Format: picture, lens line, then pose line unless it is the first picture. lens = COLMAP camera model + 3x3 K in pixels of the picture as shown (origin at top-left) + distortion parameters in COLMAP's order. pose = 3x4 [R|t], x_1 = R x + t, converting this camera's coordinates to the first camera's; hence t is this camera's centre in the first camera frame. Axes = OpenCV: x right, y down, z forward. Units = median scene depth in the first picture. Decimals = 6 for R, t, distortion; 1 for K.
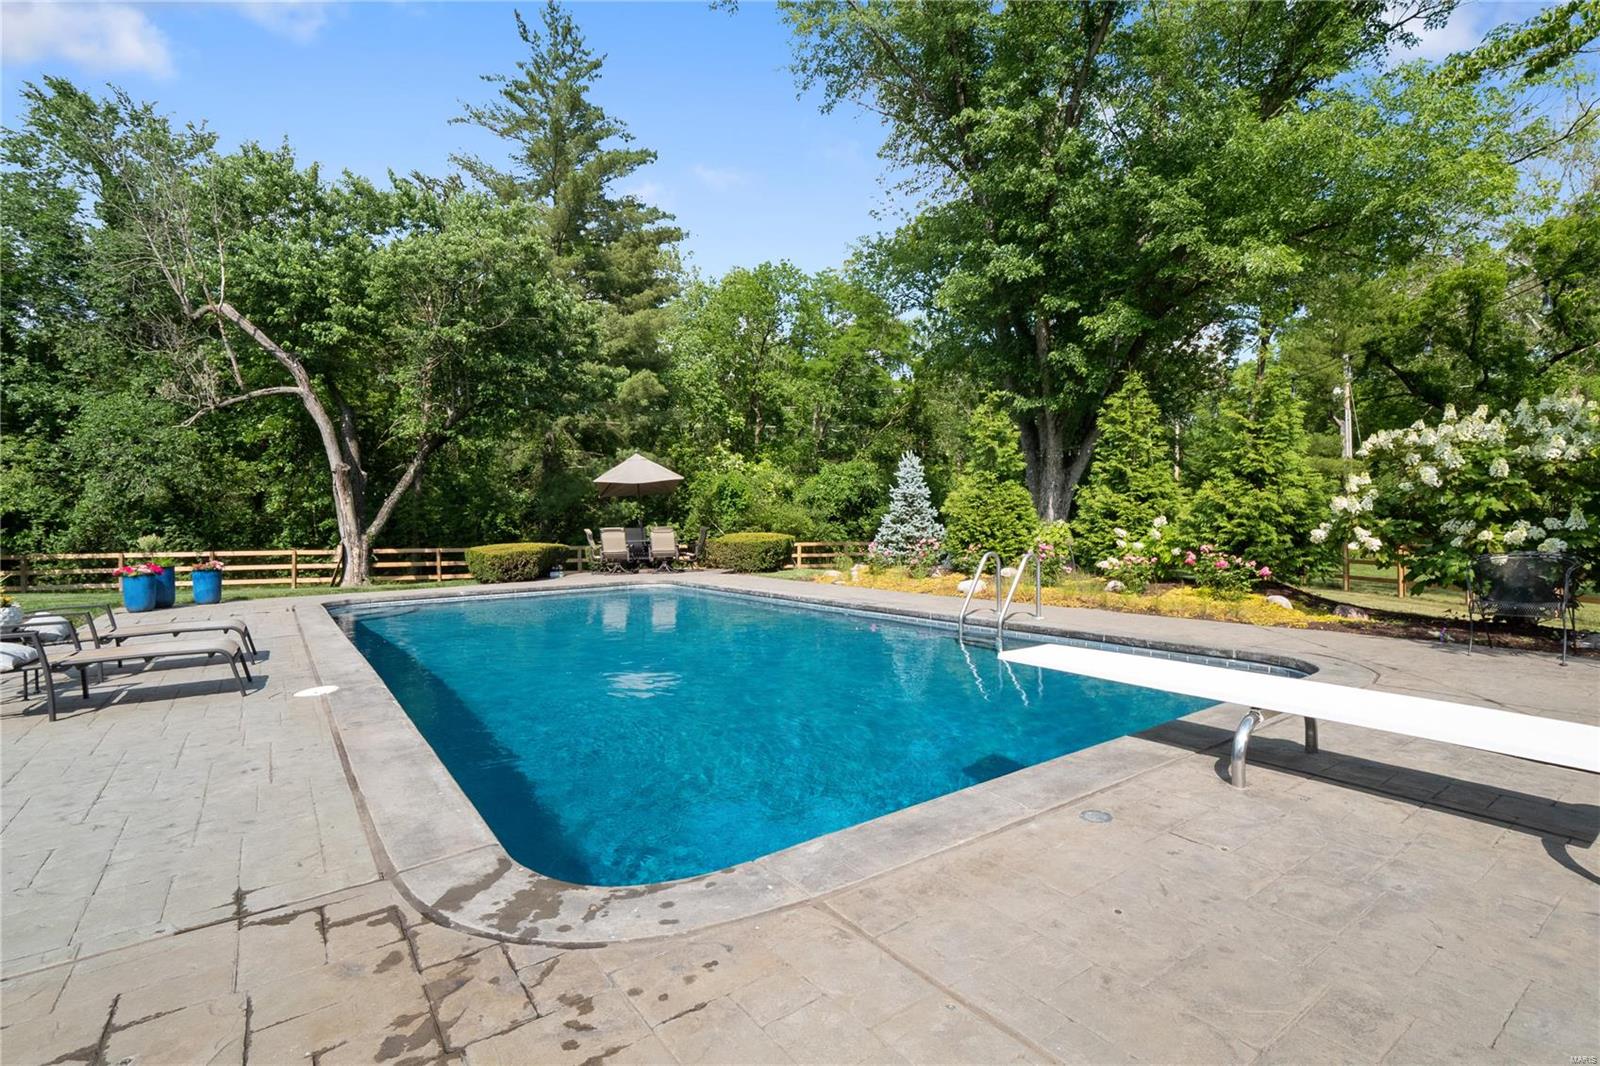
lens RADIAL K [[743.3, 0, 800.0], [0, 743.3, 533.0], [0, 0, 1]] dist [-0.017347, -0.000051]
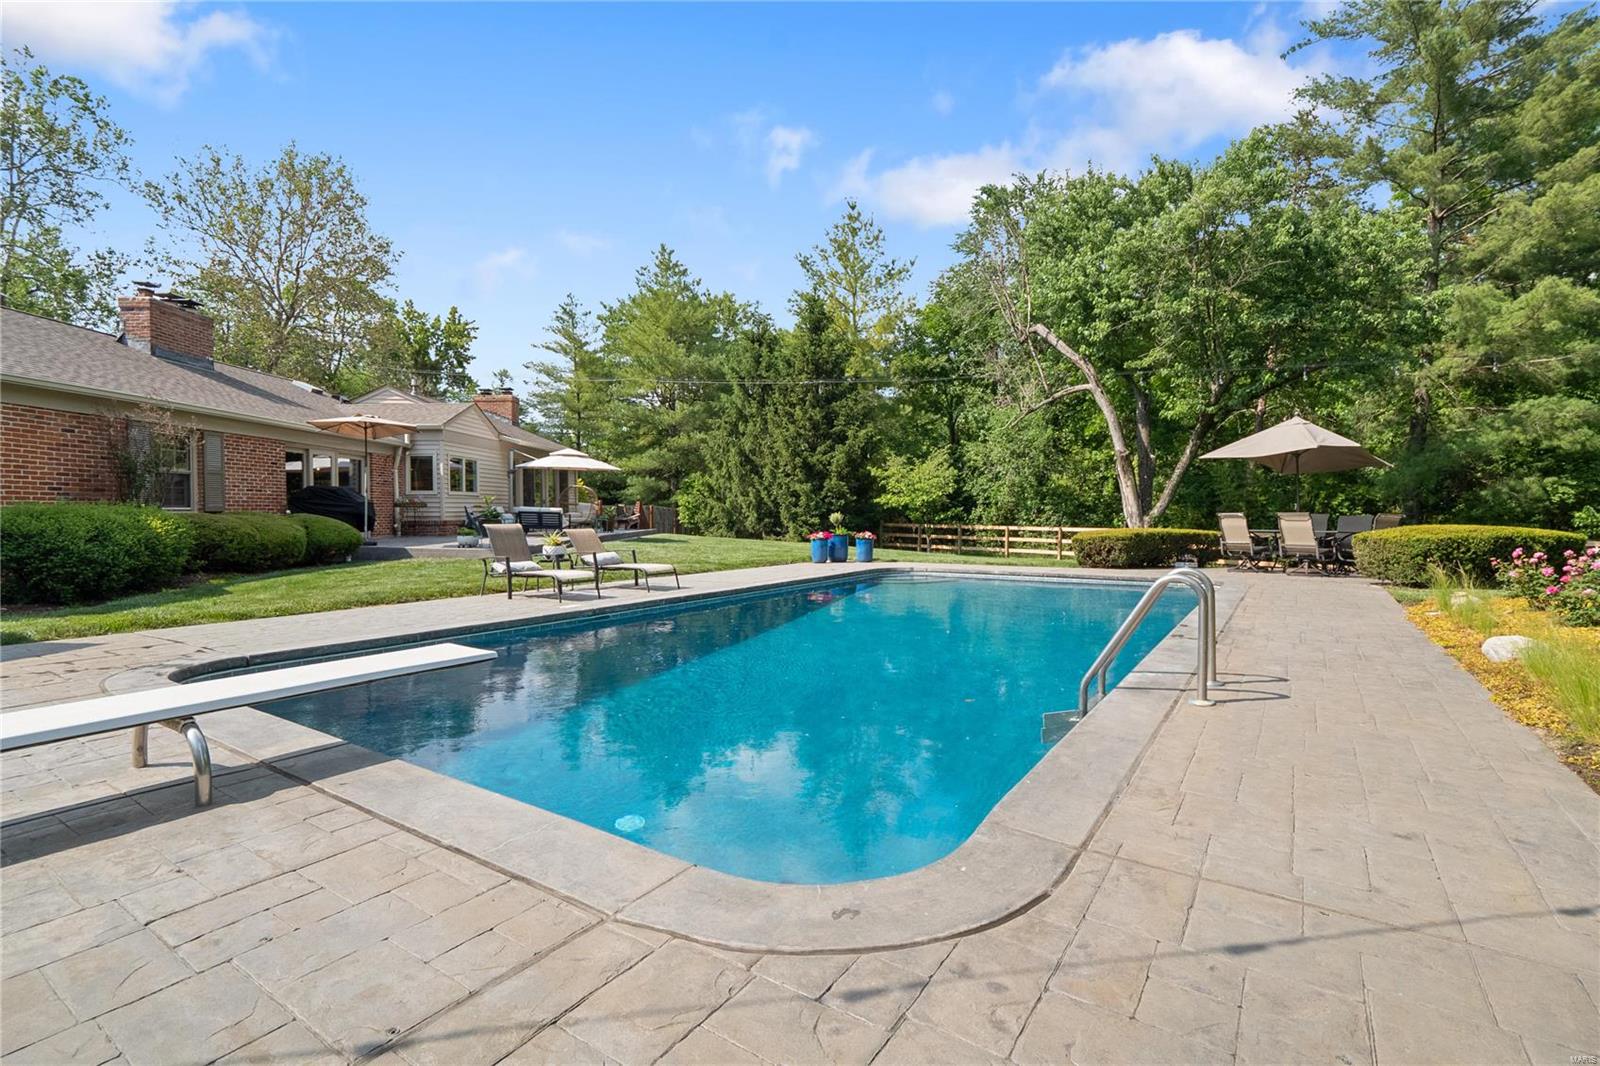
lens RADIAL K [[743.3, 0, 800.0], [0, 743.3, 533.0], [0, 0, 1]] dist [-0.017347, -0.000051]
pose [[0.336825, 0.043137, -0.940579, 0.249724], [-0.018295, 0.999061, 0.039267, -0.006250], [0.941389, 0.003981, 0.337298, 0.203608]]
